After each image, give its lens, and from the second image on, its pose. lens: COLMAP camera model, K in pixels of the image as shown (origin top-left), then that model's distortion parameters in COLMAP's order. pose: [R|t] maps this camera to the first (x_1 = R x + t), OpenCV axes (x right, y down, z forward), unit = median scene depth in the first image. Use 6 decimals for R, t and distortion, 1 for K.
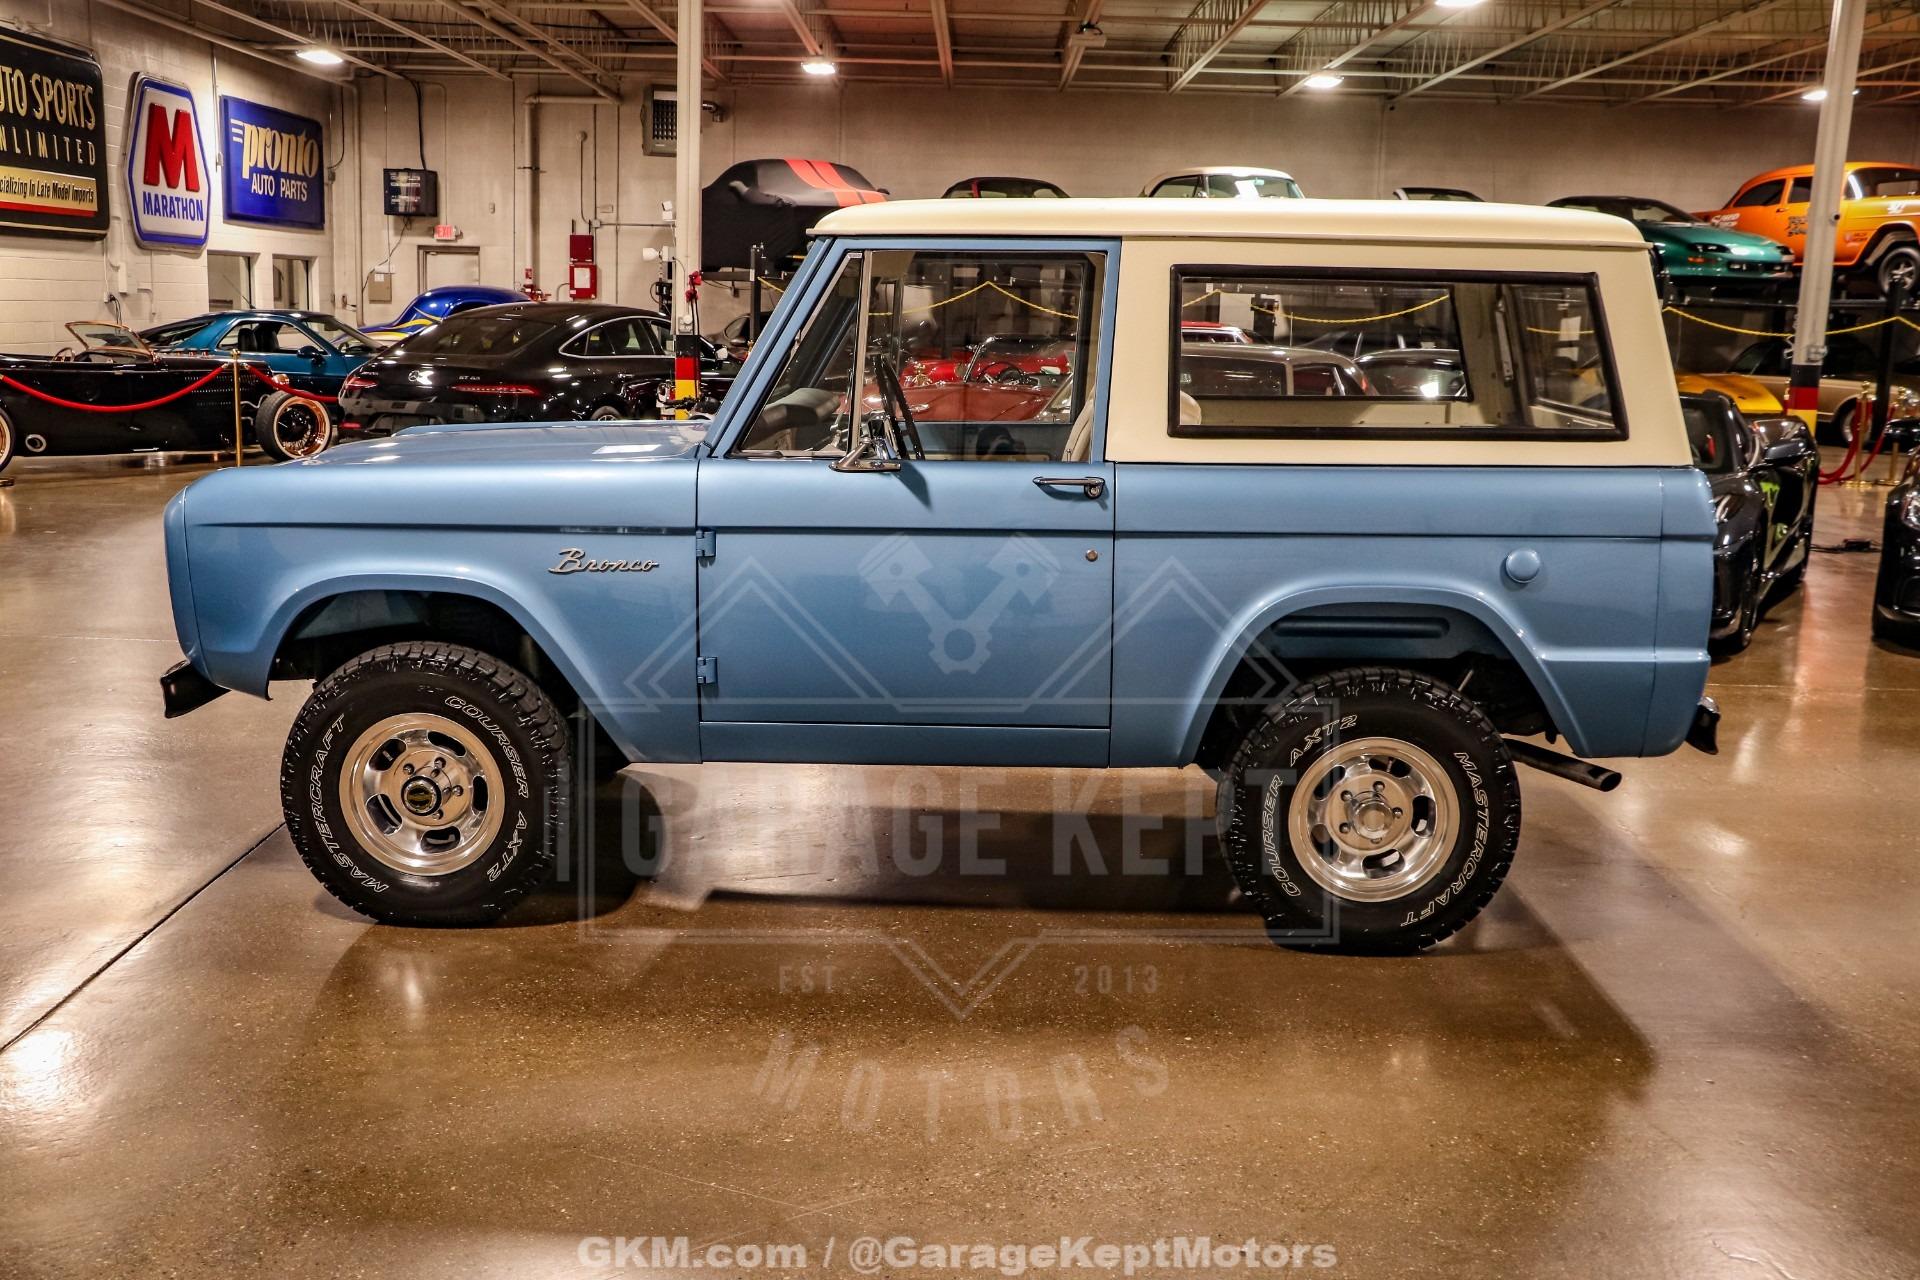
lens RADIAL K [[1927.8, 0, 945.4], [0, 1927.8, 658.7], [0, 0, 1]] dist [0.022094, 0.000000]
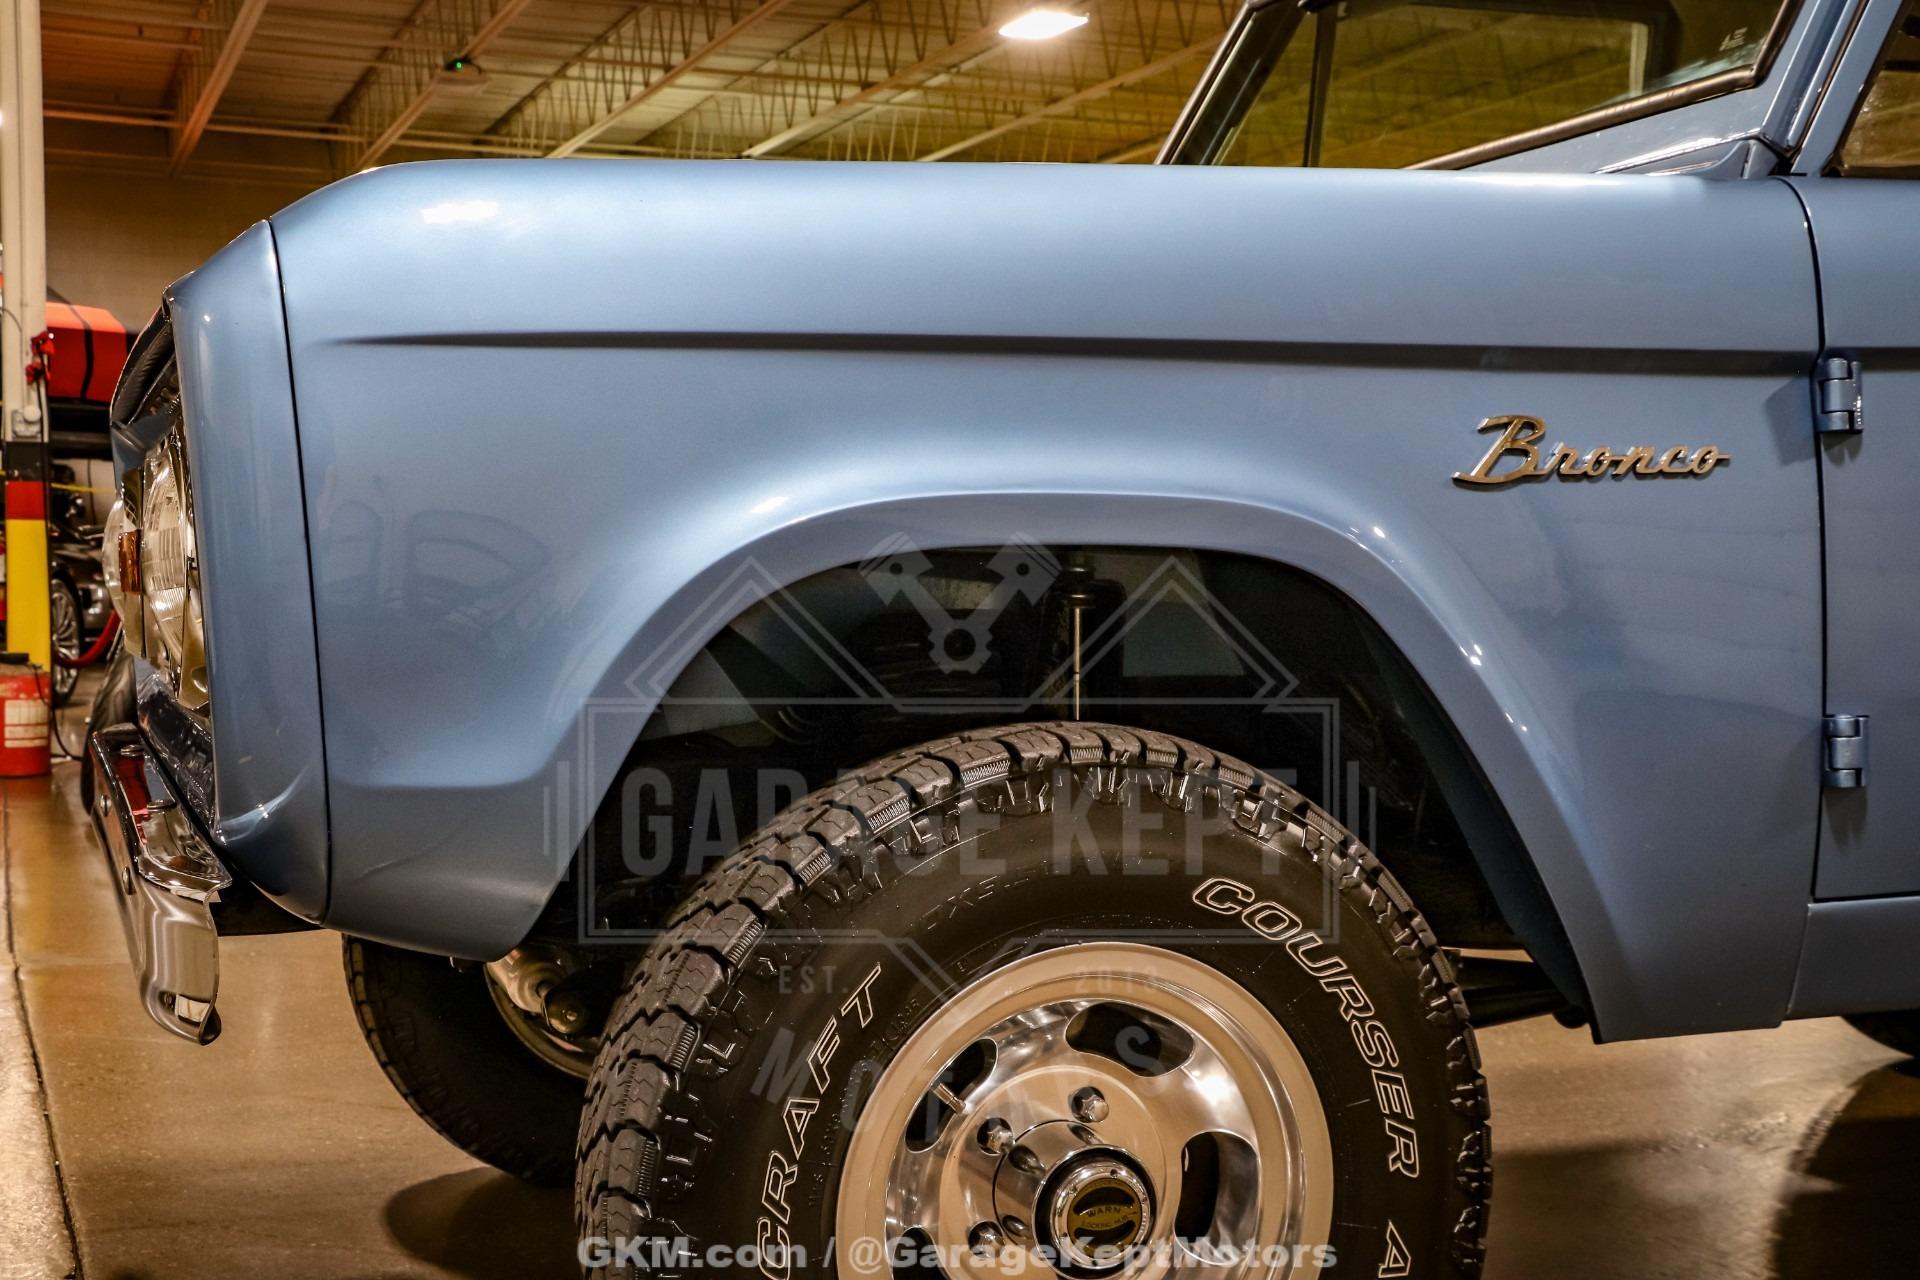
lens RADIAL K [[2483.6, 0, 957.3], [0, 2483.6, 679.9], [0, 0, 1]] dist [0.022555, 0.000000]
pose [[0.923590, -0.039425, 0.381348, -0.408480], [0.089730, 0.989300, -0.115042, 0.027549], [-0.372732, 0.140470, 0.917245, 0.578765]]
